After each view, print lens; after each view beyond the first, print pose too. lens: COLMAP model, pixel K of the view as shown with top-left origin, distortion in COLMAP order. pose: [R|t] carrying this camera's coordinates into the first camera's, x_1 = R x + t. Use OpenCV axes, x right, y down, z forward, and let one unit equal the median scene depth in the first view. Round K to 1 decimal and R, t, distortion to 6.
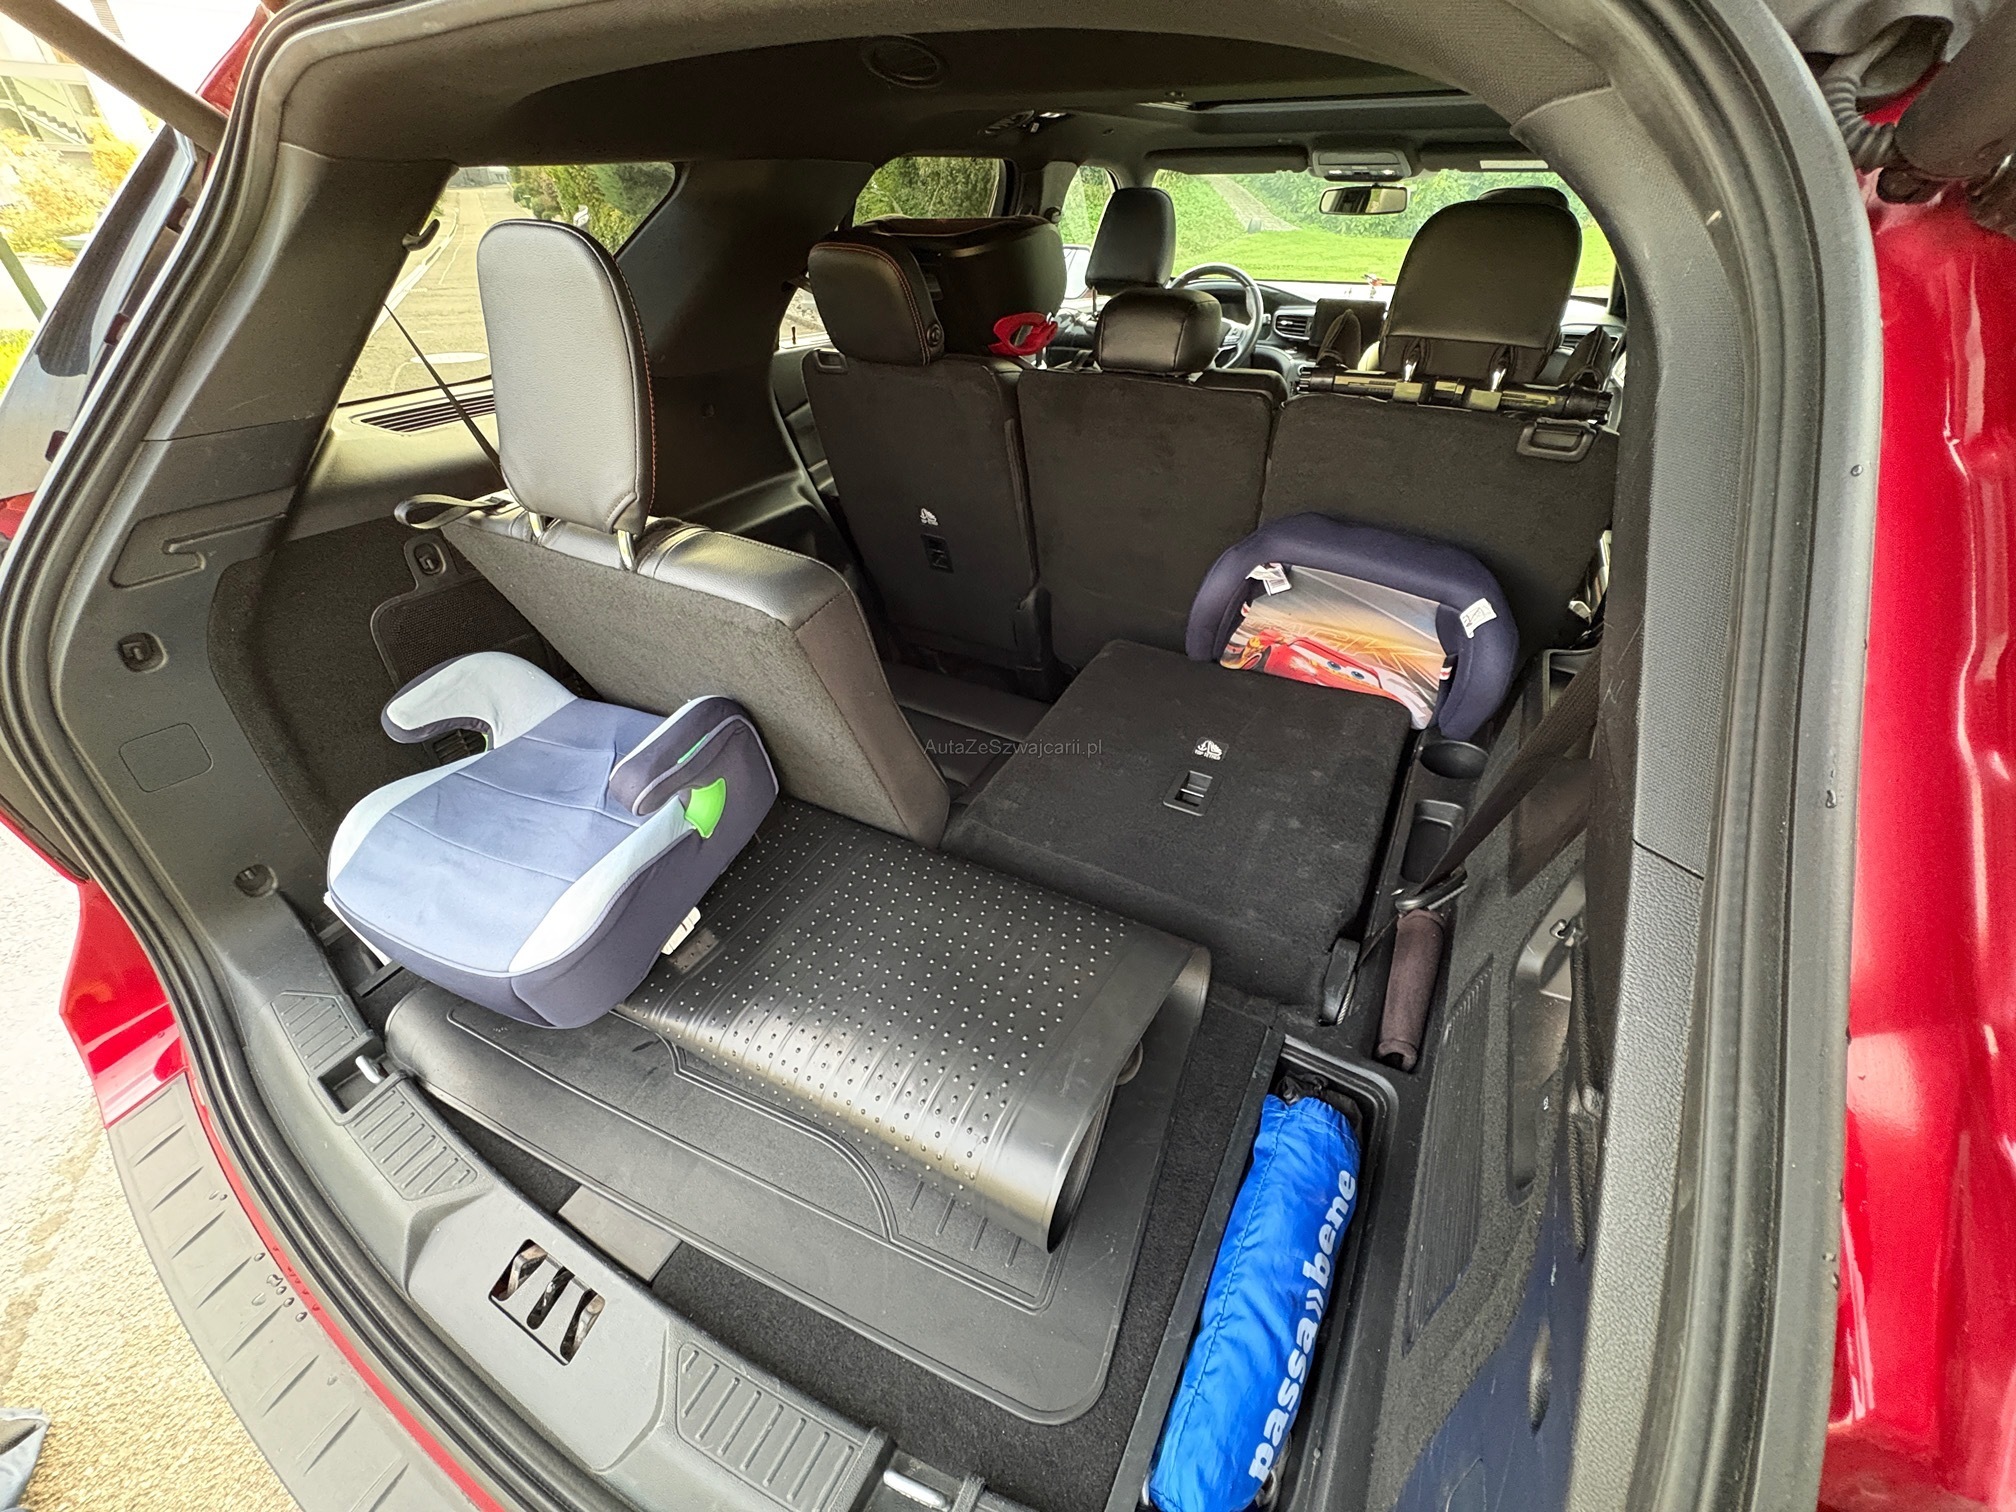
lens RADIAL K [[805.5, 0, 1006.7], [0, 805.5, 754.7], [0, 0, 1]] dist [-0.001805, 0.000614]
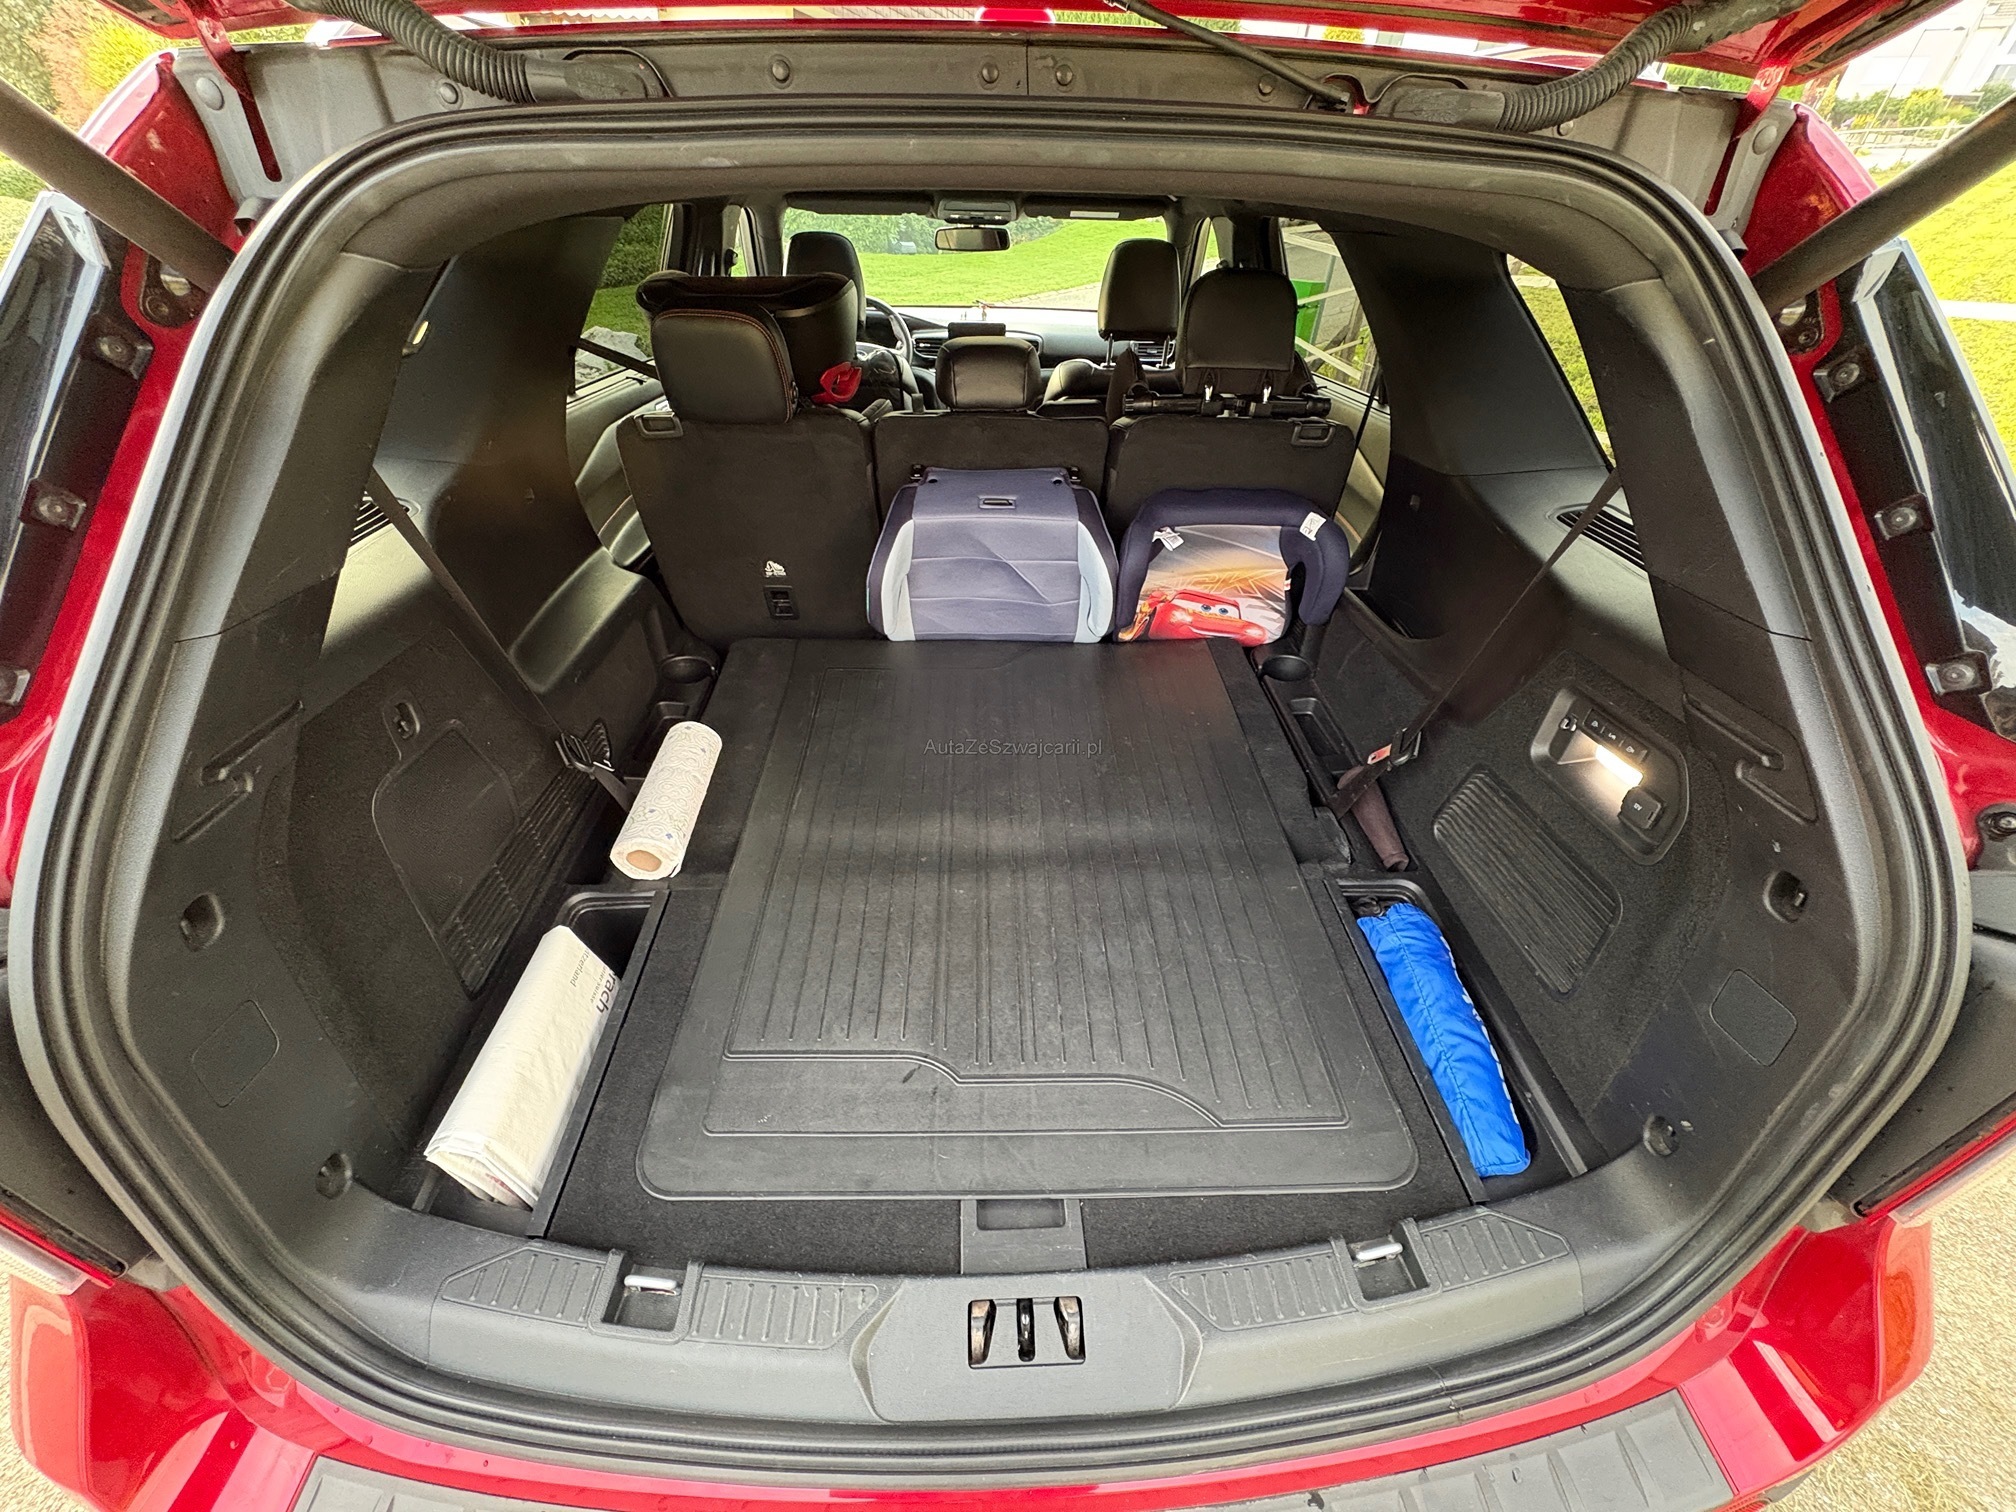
lens RADIAL K [[805.5, 0, 1007.5], [0, 805.5, 754.3], [0, 0, 1]] dist [-0.001805, 0.000614]
pose [[0.851026, -0.282228, 0.442834, -0.627240], [0.286396, 0.956288, 0.059075, -0.091370], [-0.440150, 0.076552, 0.894655, 0.000339]]
